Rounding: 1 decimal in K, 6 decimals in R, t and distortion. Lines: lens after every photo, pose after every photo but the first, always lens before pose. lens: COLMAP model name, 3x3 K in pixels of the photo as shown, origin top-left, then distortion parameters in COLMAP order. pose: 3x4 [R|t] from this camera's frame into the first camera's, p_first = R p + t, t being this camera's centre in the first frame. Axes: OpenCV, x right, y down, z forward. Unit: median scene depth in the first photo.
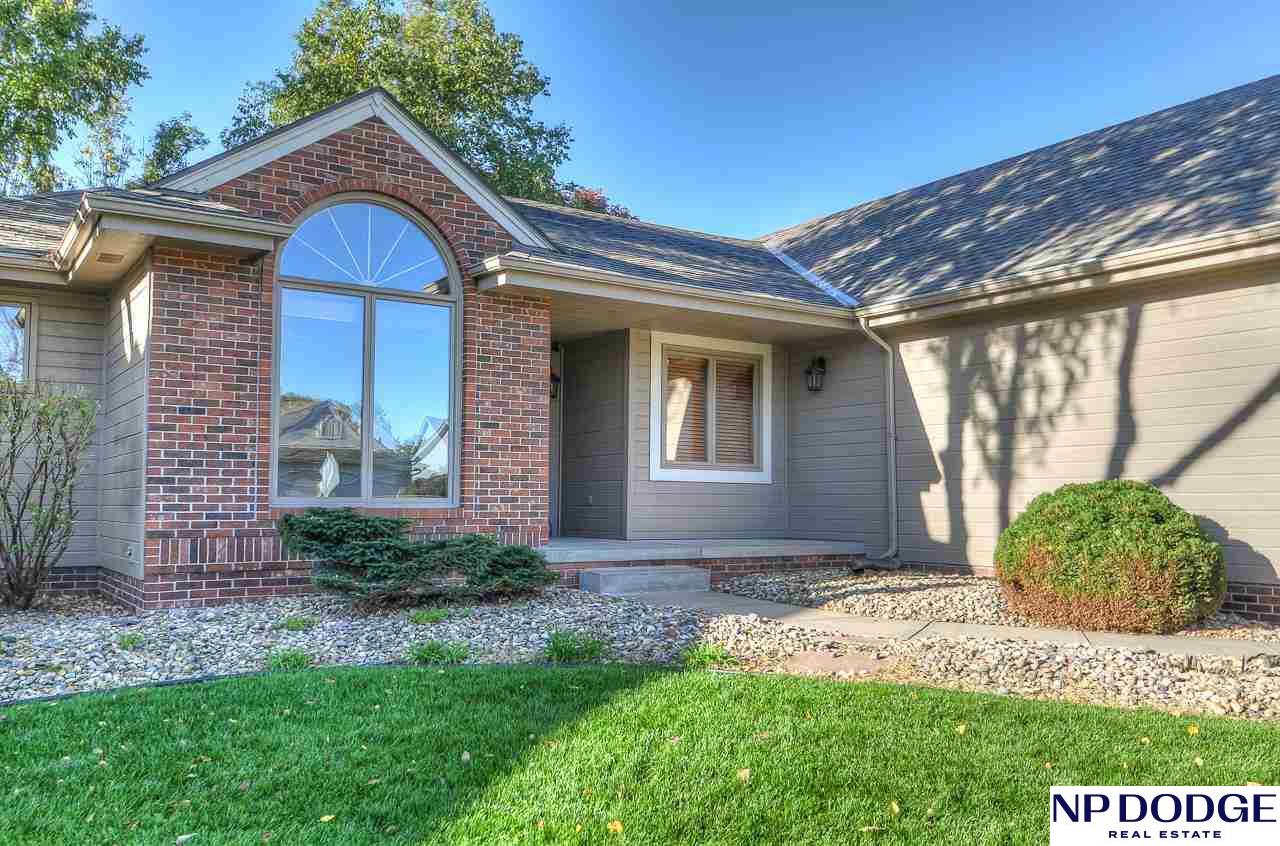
lens RADIAL K [[1080.7, 0, 636.9], [0, 1080.7, 446.6], [0, 0, 1]] dist [-0.004652, -0.002814]
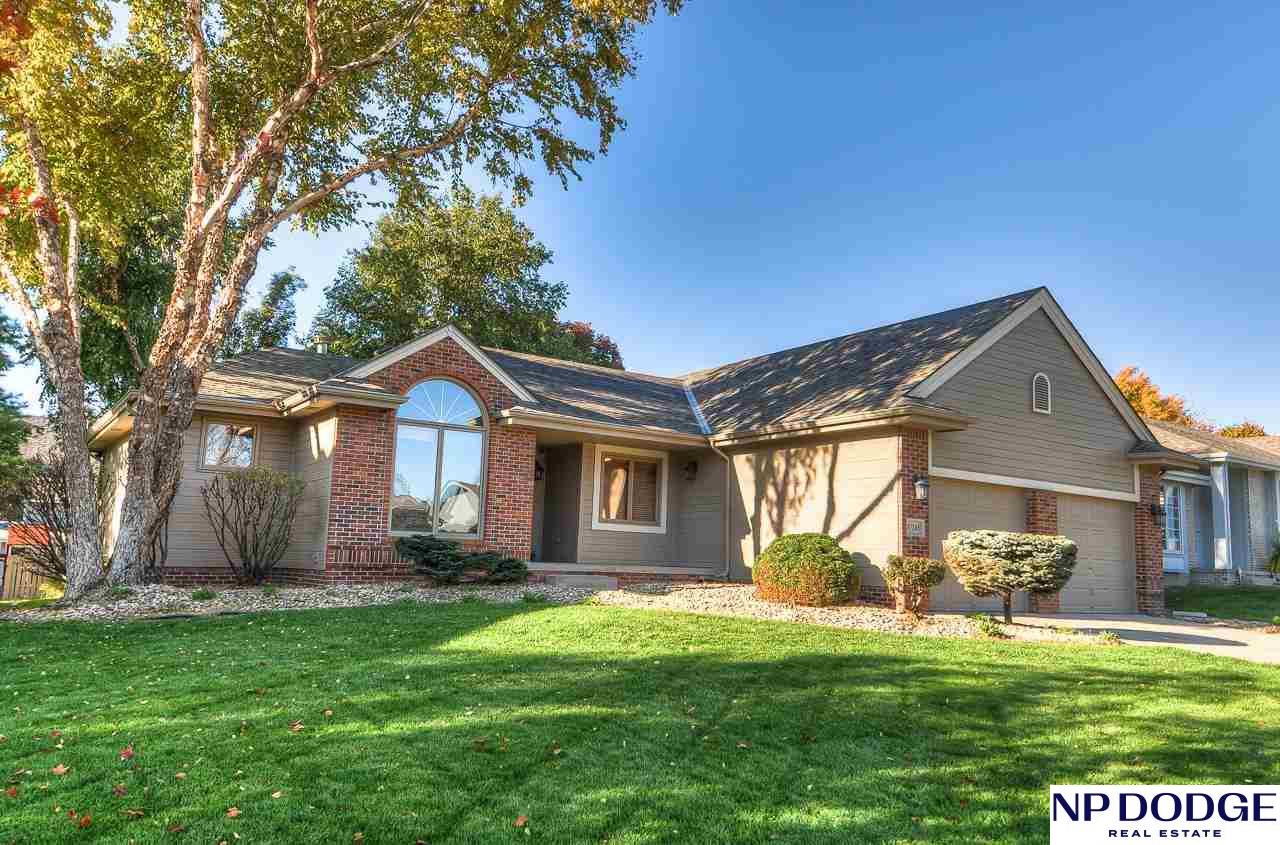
lens RADIAL K [[979.7, 0, 646.0], [0, 979.7, 424.4], [0, 0, 1]] dist [0.086388, 0.000157]
pose [[0.999614, 0.026835, 0.007145, 0.097156], [-0.026084, 0.995605, -0.089948, 0.003030], [-0.009527, 0.089727, 0.995921, -0.692865]]
